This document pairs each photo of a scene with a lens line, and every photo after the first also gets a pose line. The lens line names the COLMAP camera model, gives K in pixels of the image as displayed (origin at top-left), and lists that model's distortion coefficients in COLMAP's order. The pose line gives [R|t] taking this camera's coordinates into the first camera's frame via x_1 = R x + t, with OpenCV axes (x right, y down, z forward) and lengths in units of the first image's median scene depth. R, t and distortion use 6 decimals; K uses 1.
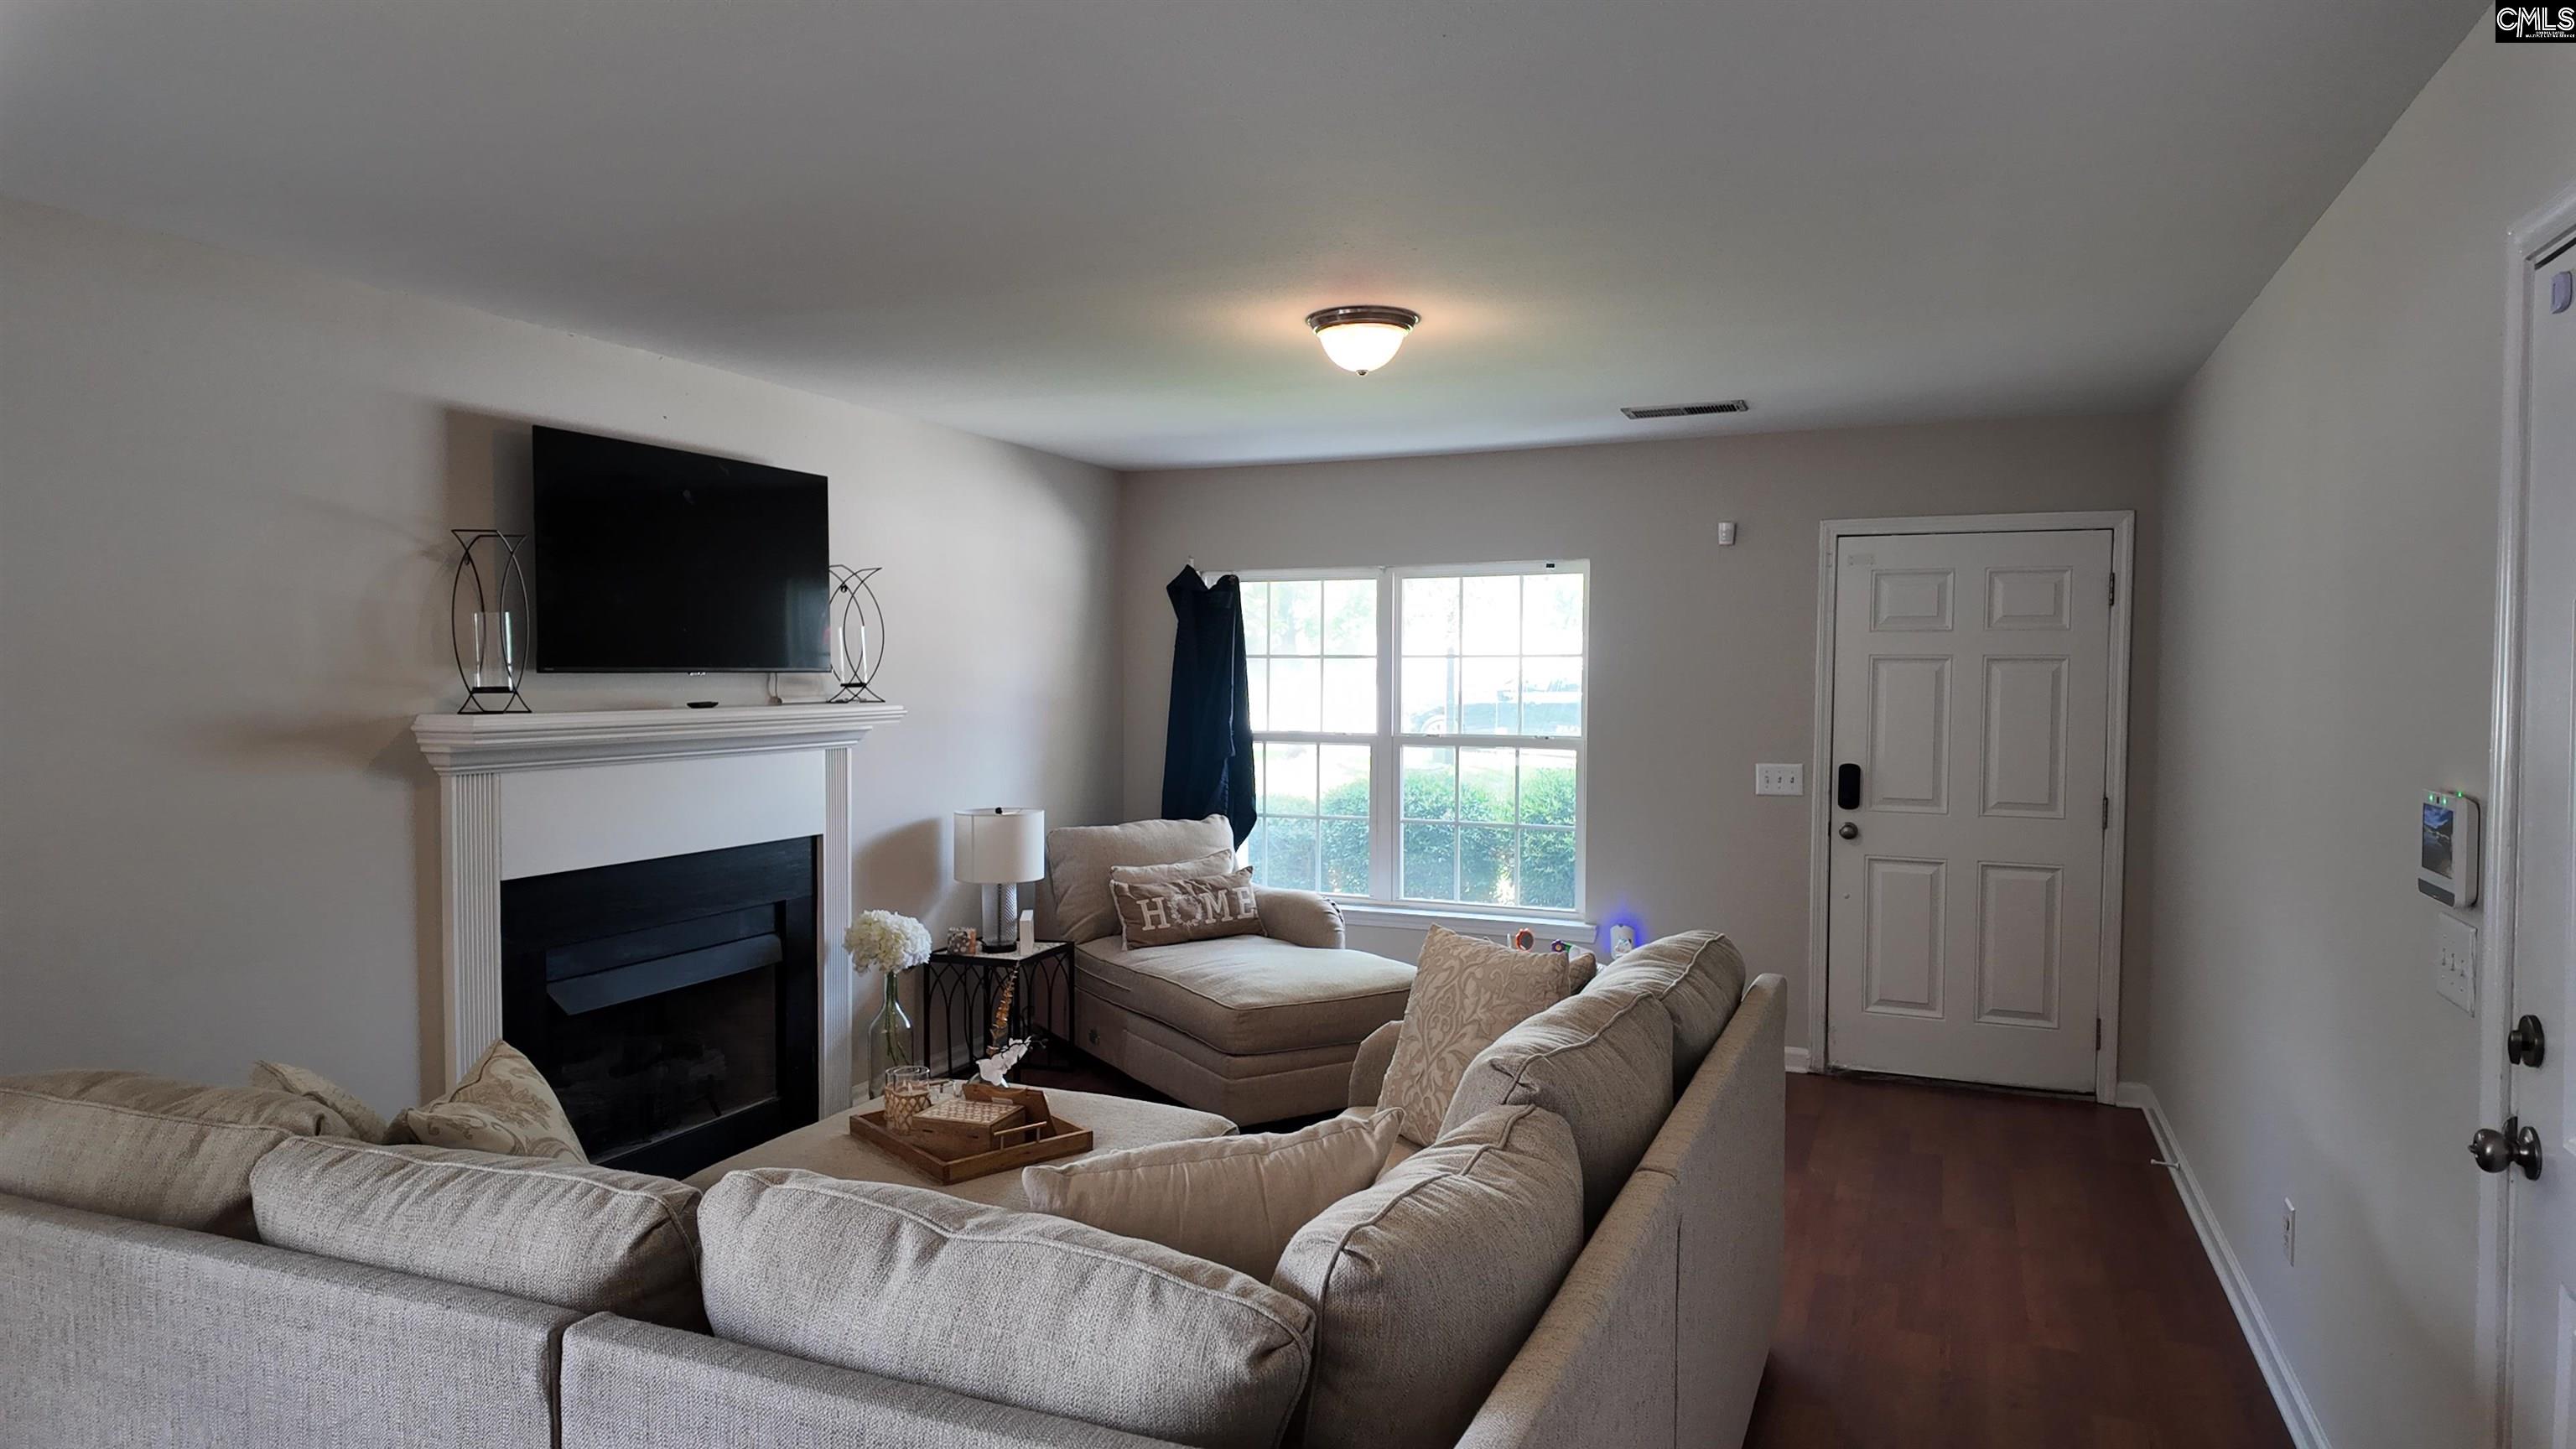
lens RADIAL K [[1509.8, 0, 1274.7], [0, 1509.8, 733.0], [0, 0, 1]] dist [0.063249, -0.057816]
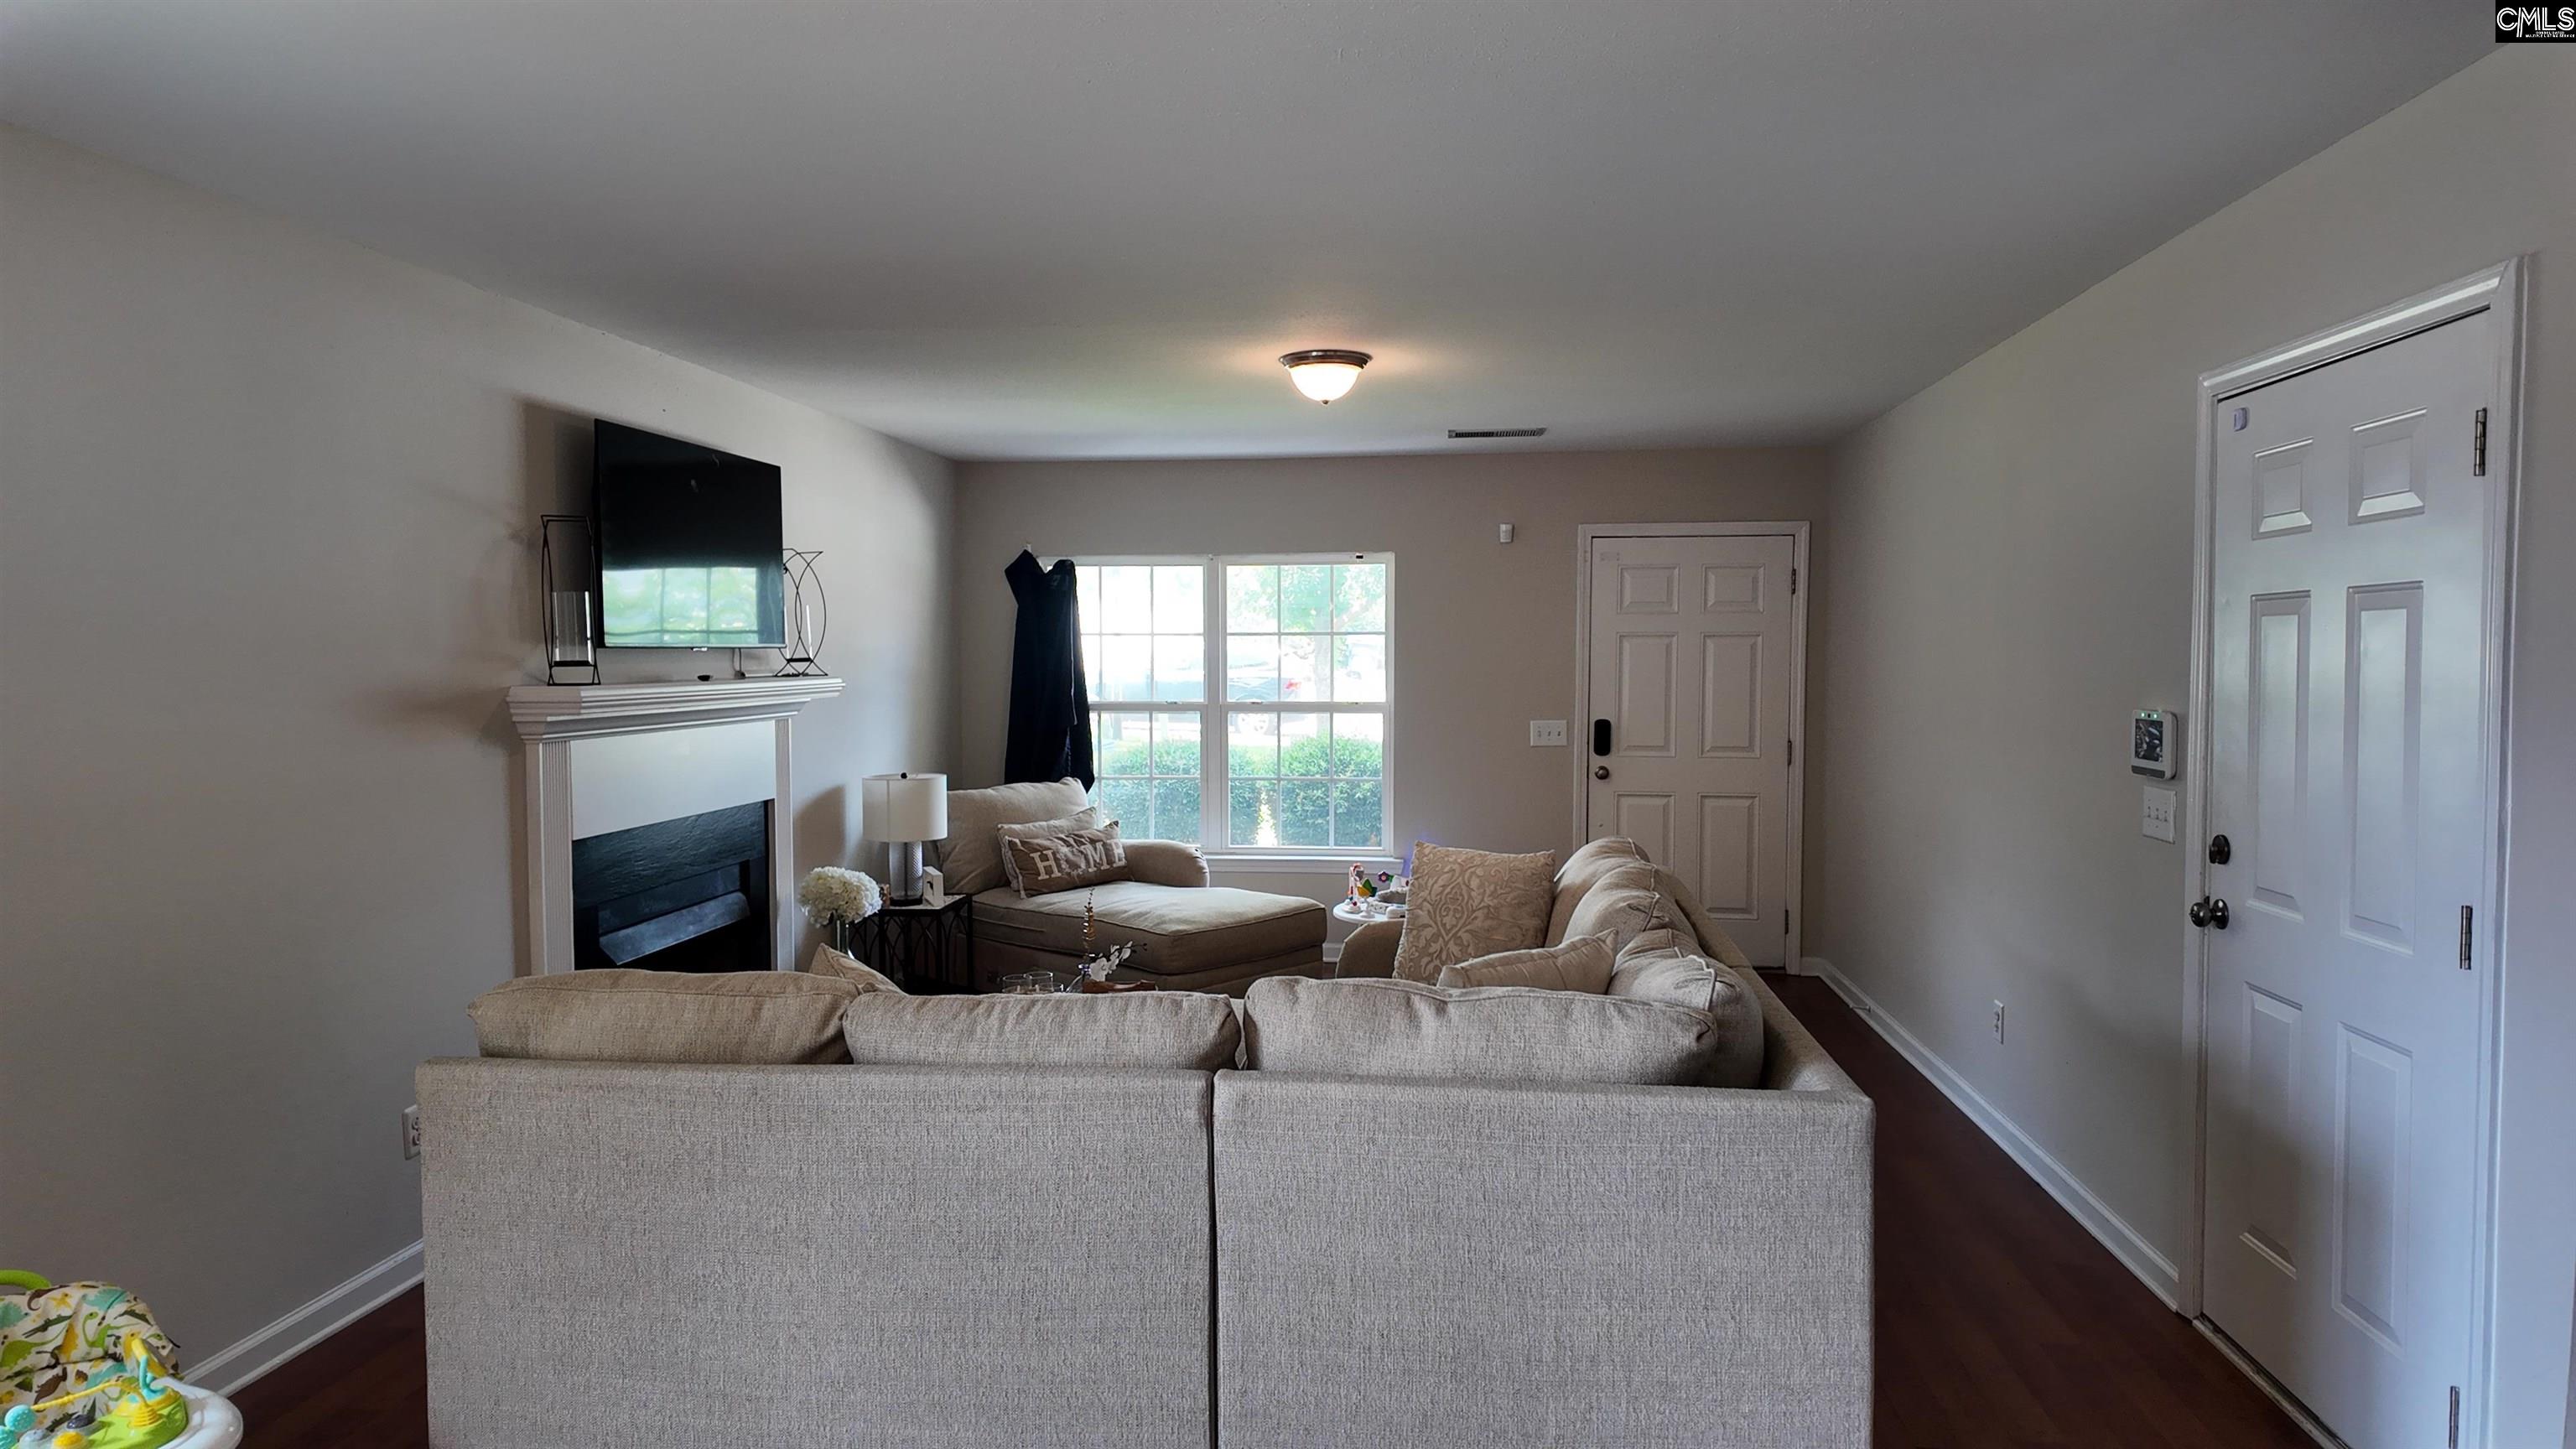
lens RADIAL K [[1509.0, 0, 1288.0], [0, 1509.0, 724.5], [0, 0, 1]] dist [0.071224, -0.058152]
pose [[0.958978, -0.018000, 0.282909, -0.226681], [0.015956, 0.999827, 0.009527, 0.008570], [-0.283032, -0.004623, 0.959099, -0.122841]]
